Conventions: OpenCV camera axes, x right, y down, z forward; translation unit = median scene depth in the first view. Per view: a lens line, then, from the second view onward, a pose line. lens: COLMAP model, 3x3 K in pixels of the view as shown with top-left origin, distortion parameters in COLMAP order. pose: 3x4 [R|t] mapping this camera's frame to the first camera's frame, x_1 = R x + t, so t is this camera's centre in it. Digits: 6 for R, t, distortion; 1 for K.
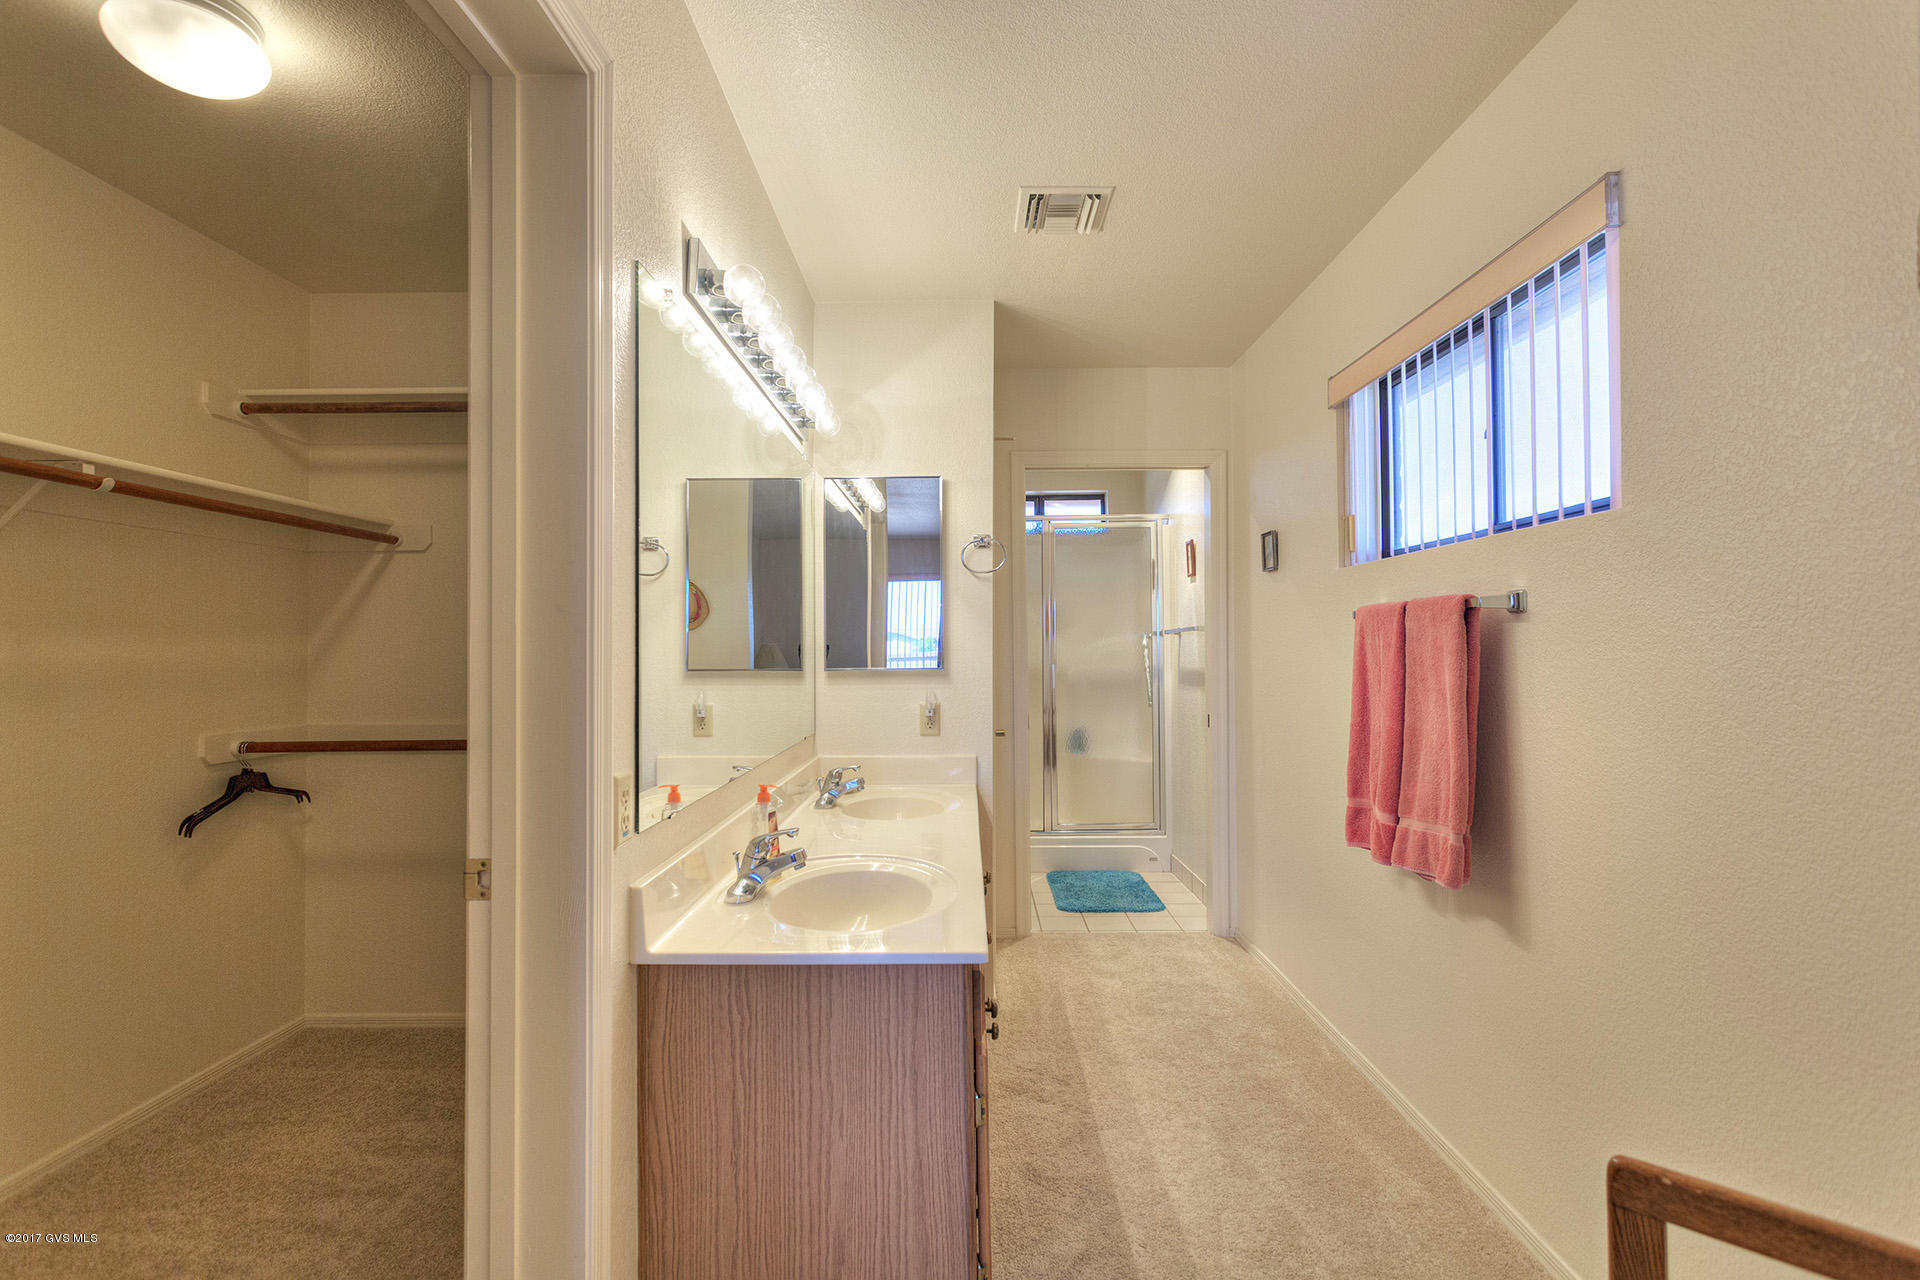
lens RADIAL K [[923.4, 0, 963.3], [0, 923.4, 629.9], [0, 0, 1]] dist [0.008649, 0.001622]
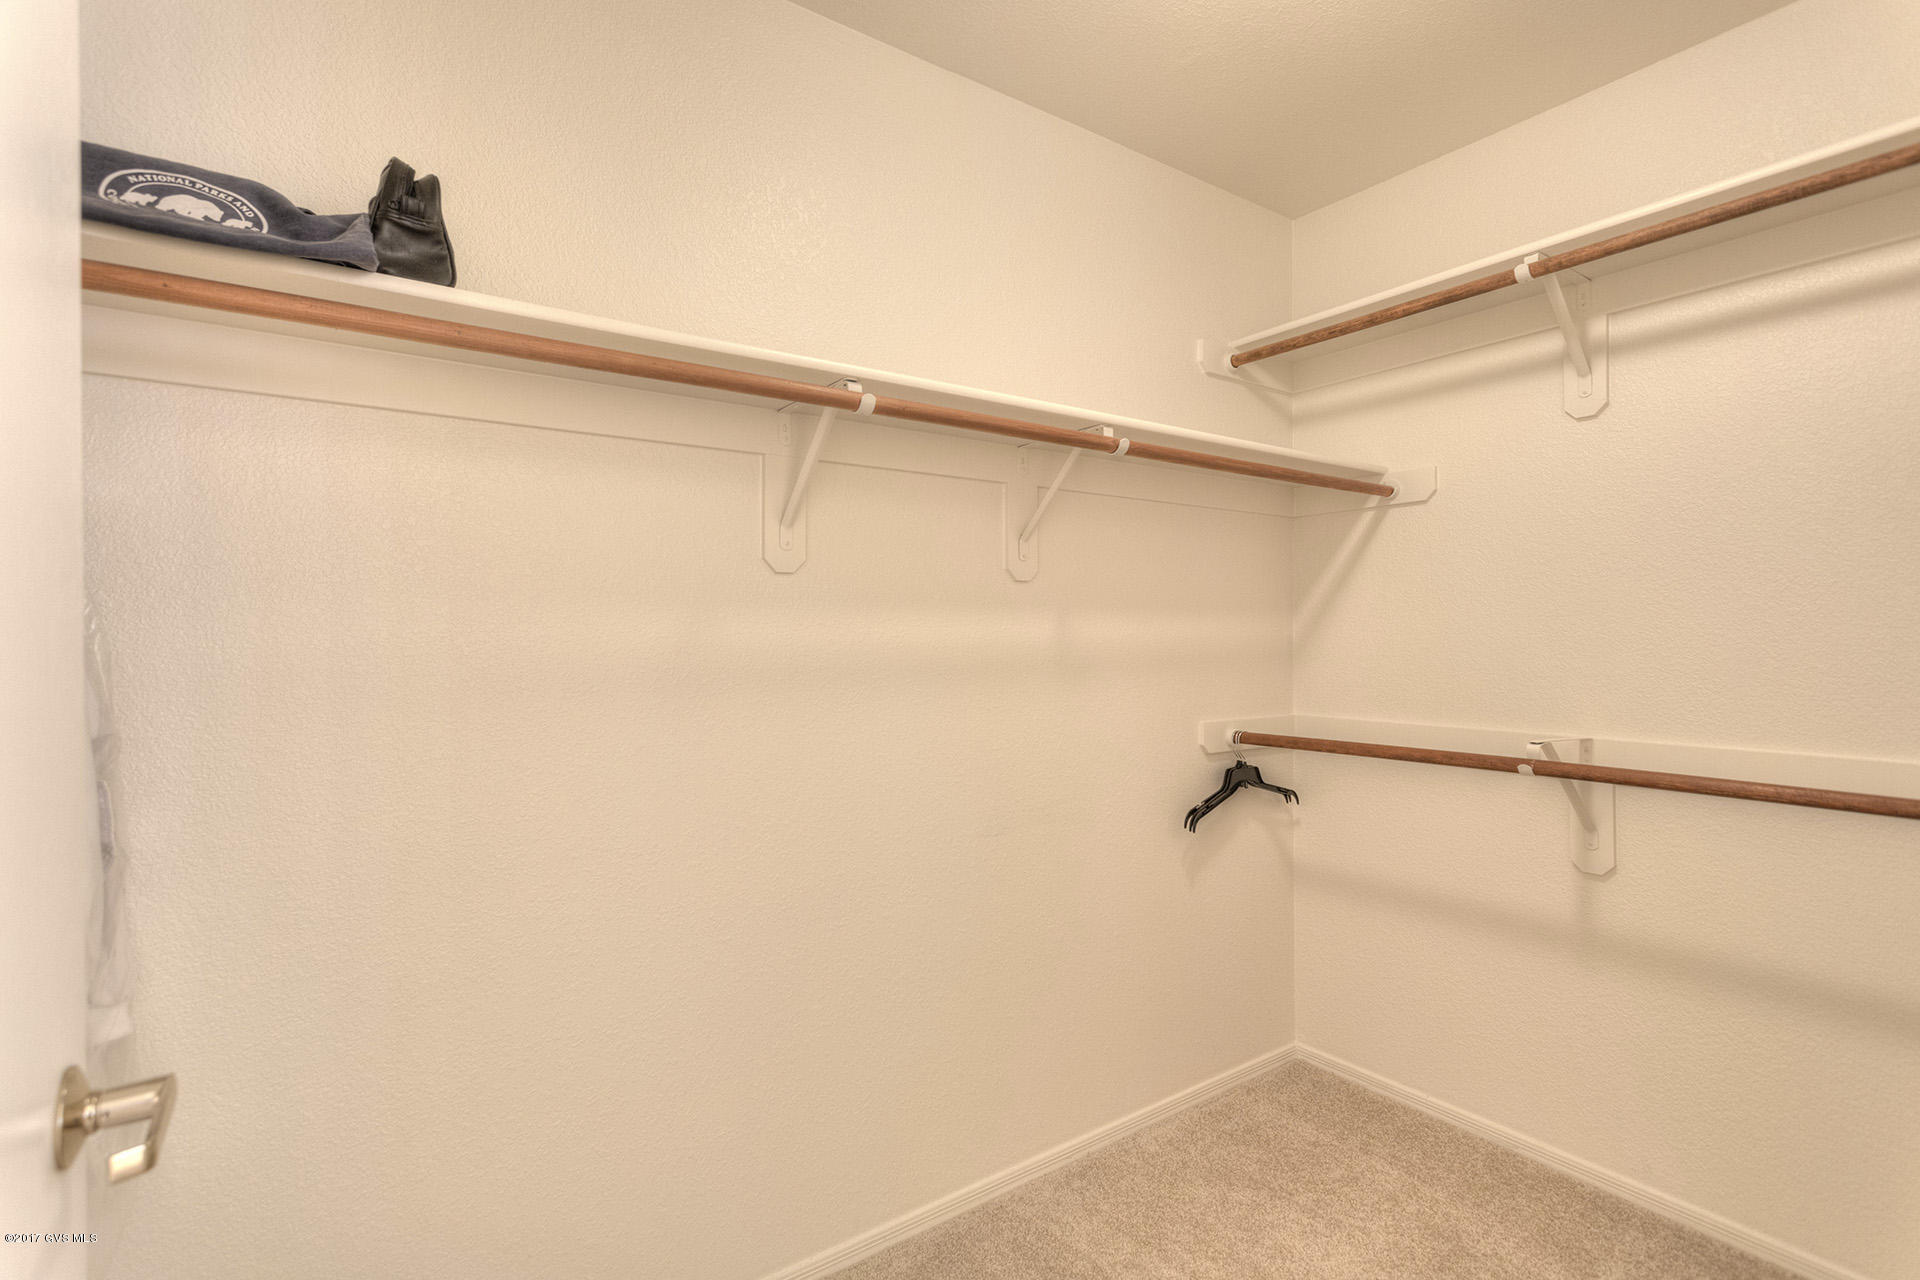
lens RADIAL K [[923.4, 0, 961.9], [0, 923.4, 634.6], [0, 0, 1]] dist [0.008649, 0.001622]
pose [[0.608410, 0.003609, -0.793615, -0.228044], [0.012608, 0.999820, 0.014212, 0.011627], [0.793523, -0.018652, 0.608255, 0.246708]]
